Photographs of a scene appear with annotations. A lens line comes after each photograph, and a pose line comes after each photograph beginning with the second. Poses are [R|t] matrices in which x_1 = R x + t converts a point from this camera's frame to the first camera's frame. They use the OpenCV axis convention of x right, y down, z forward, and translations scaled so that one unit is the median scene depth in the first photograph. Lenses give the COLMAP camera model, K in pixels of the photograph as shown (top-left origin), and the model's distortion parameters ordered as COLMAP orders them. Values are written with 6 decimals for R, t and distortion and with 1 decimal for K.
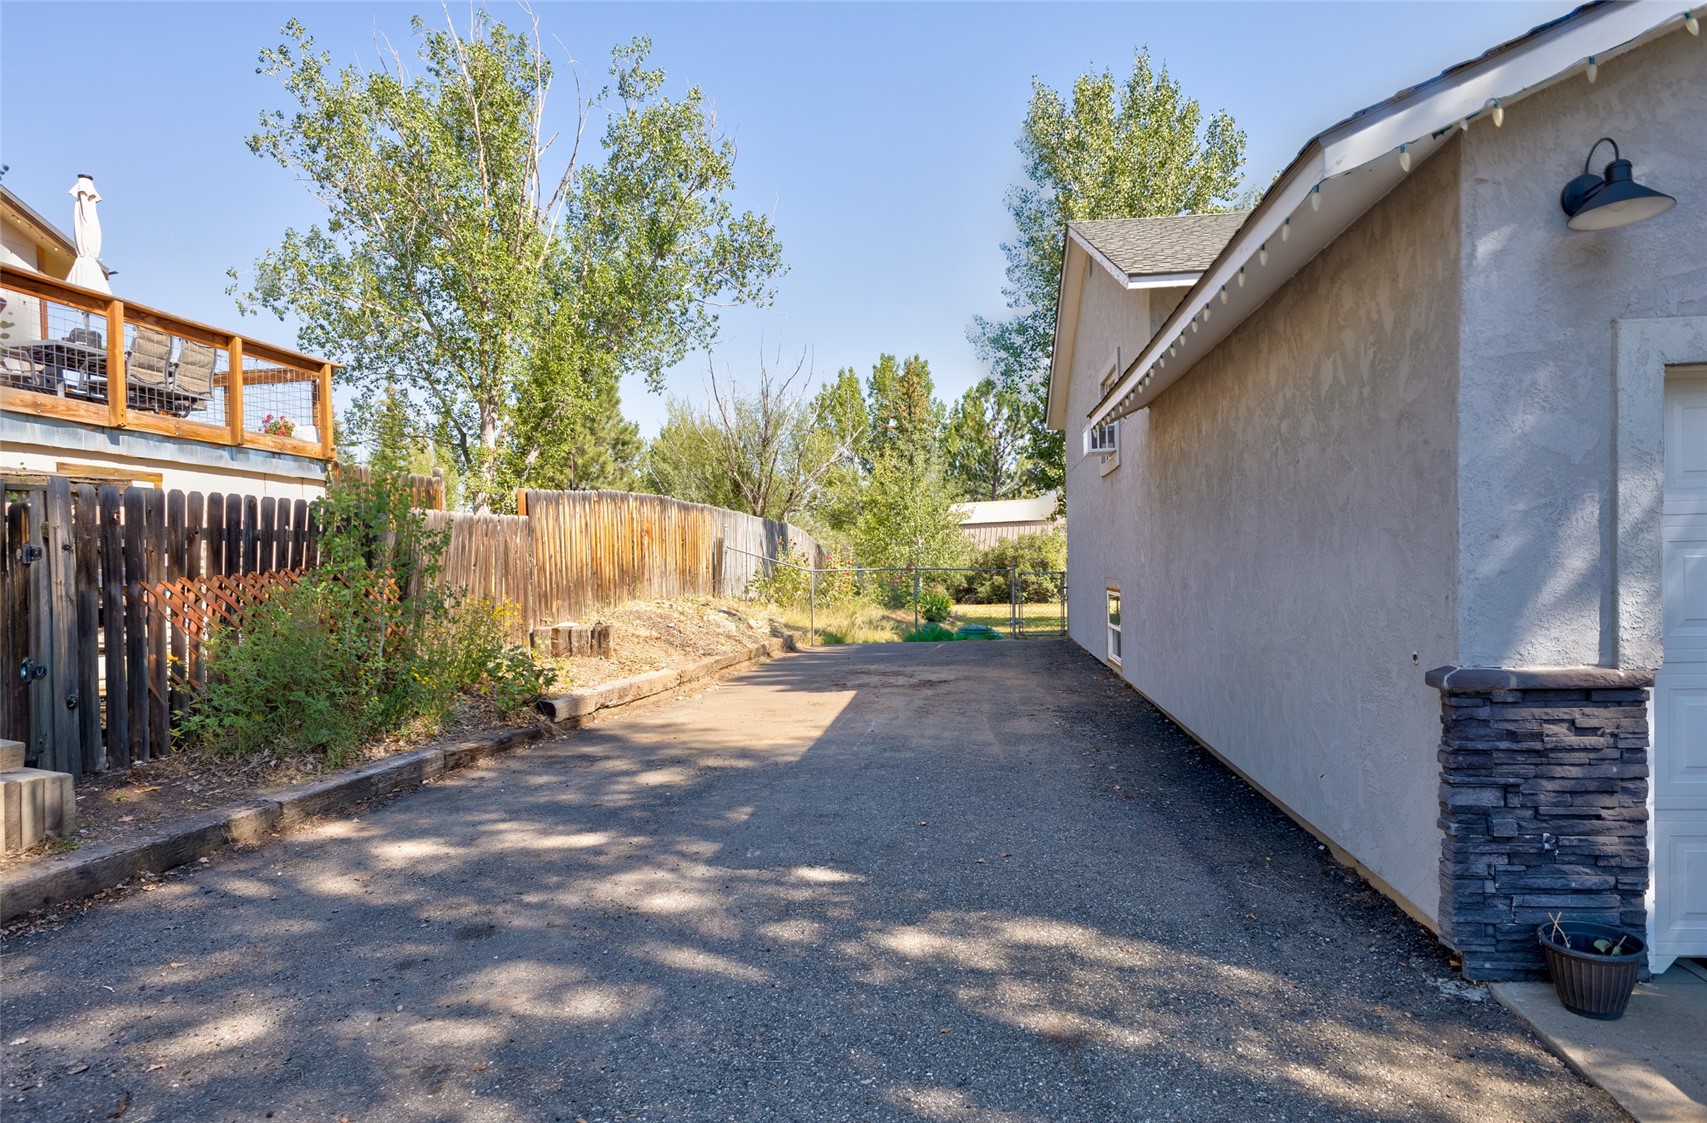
lens RADIAL K [[1035.1, 0, 854.9], [0, 1035.1, 600.1], [0, 0, 1]] dist [-0.002101, -0.001637]
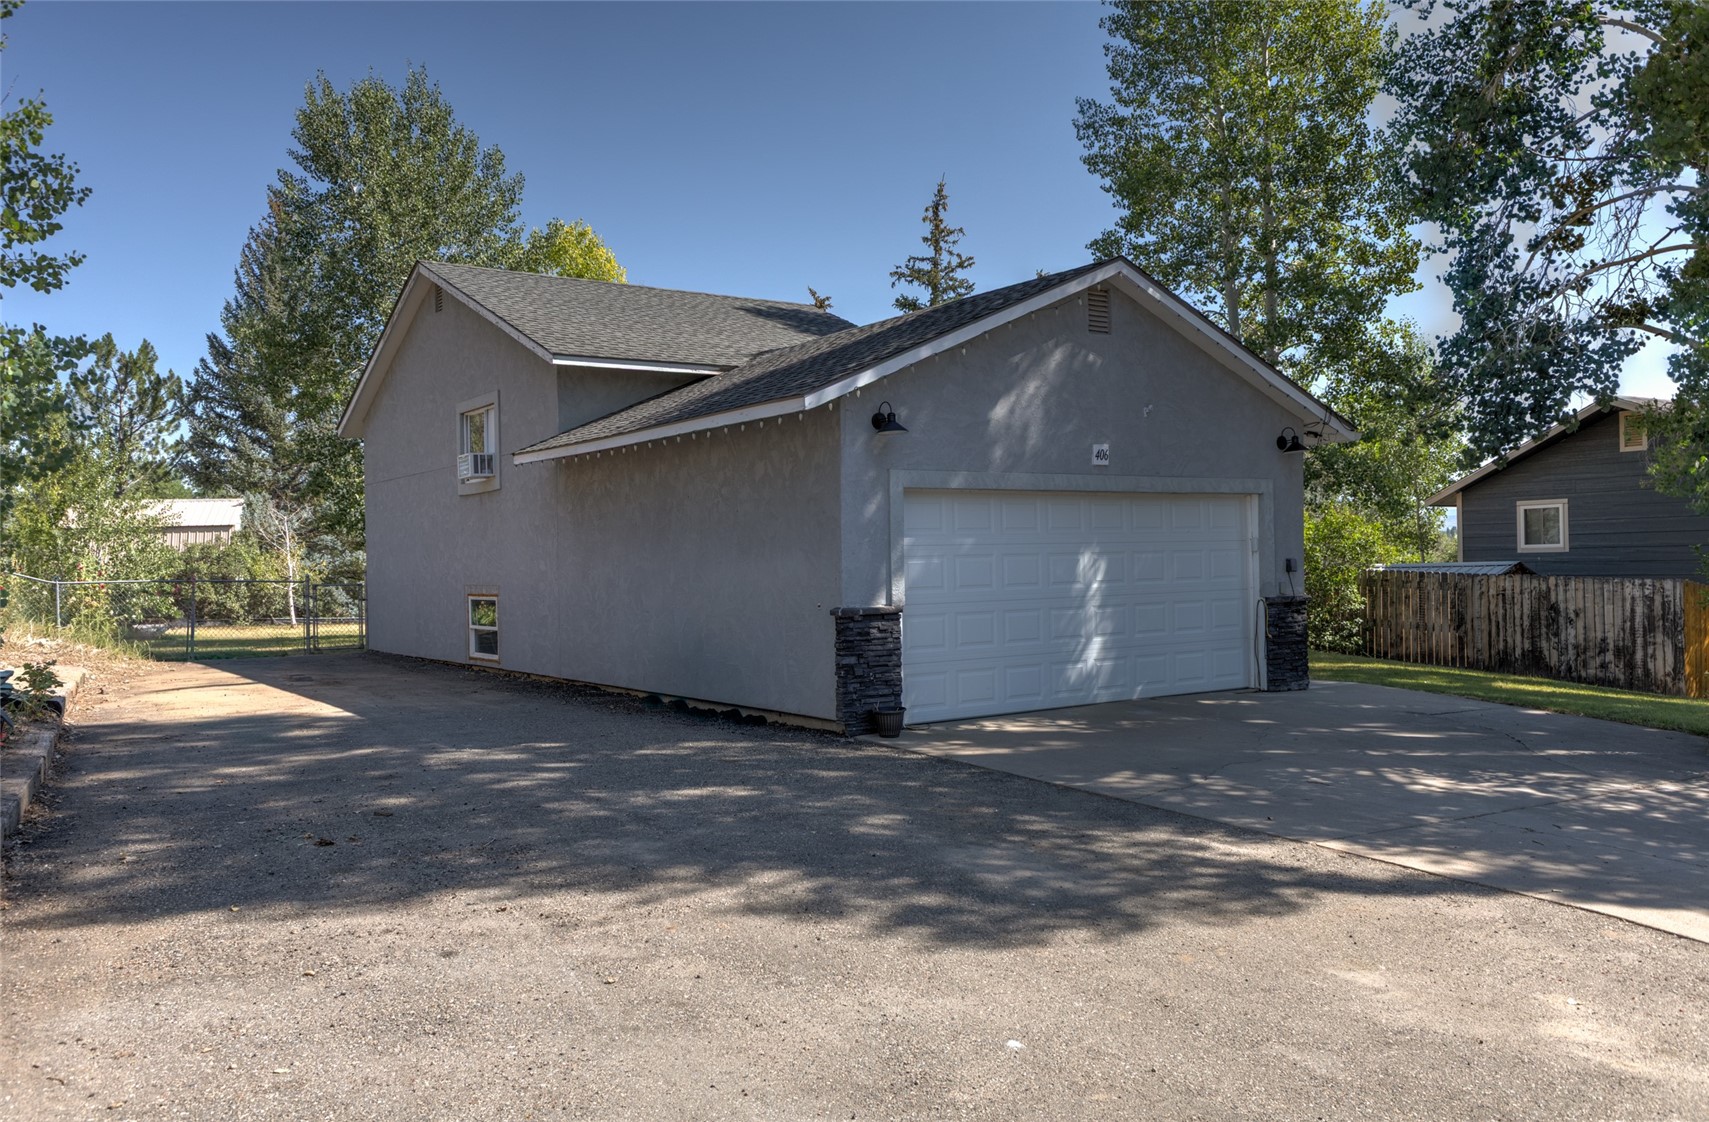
lens RADIAL K [[1320.3, 0, 854.4], [0, 1320.3, 584.6], [0, 0, 1]] dist [0.033066, -0.007538]
pose [[0.754869, 0.001452, 0.655873, -1.409732], [0.021991, 0.999379, -0.027523, 0.097285], [-0.655506, 0.035199, 0.754369, -1.340844]]
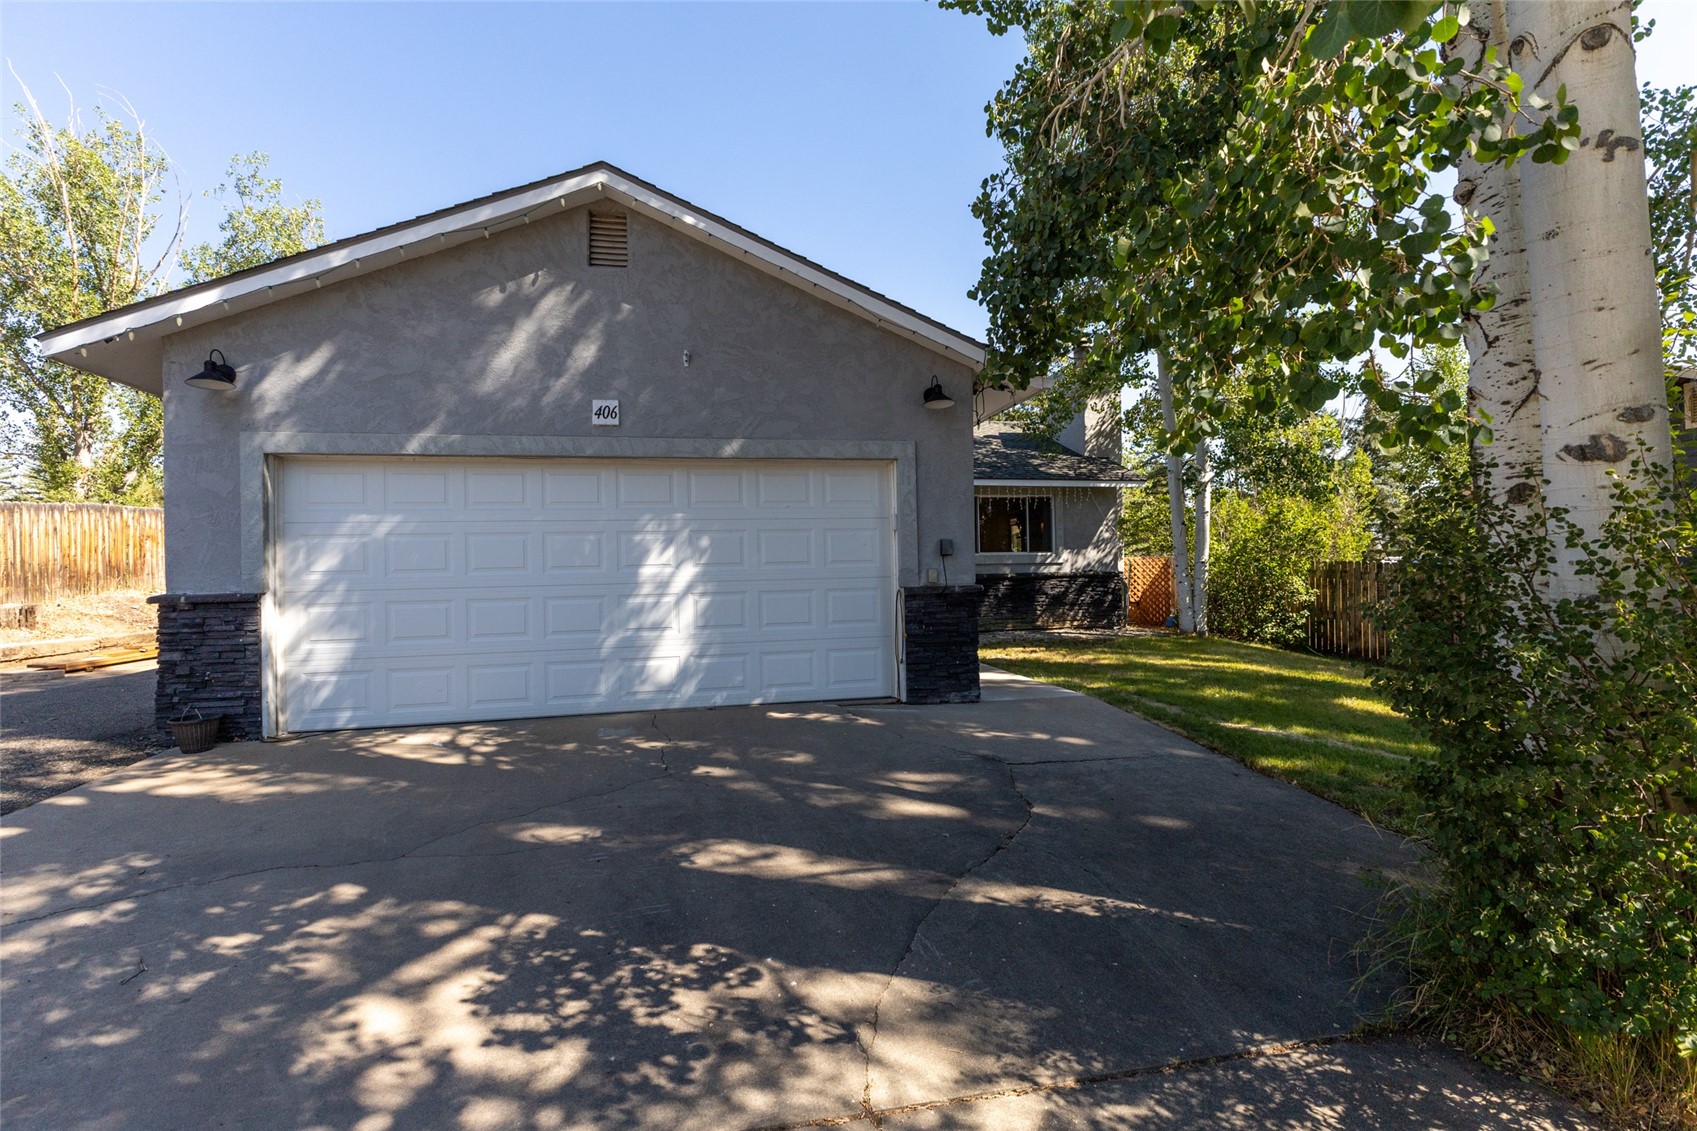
lens RADIAL K [[786.3, 0, 848.5], [0, 786.3, 565.5], [0, 0, 1]] dist [-0.000427, -0.000167]
pose [[0.946373, 0.010090, 0.322919, 1.356267], [0.005642, 0.998844, -0.047746, 0.091276], [-0.323028, 0.047007, 0.945221, -0.917844]]
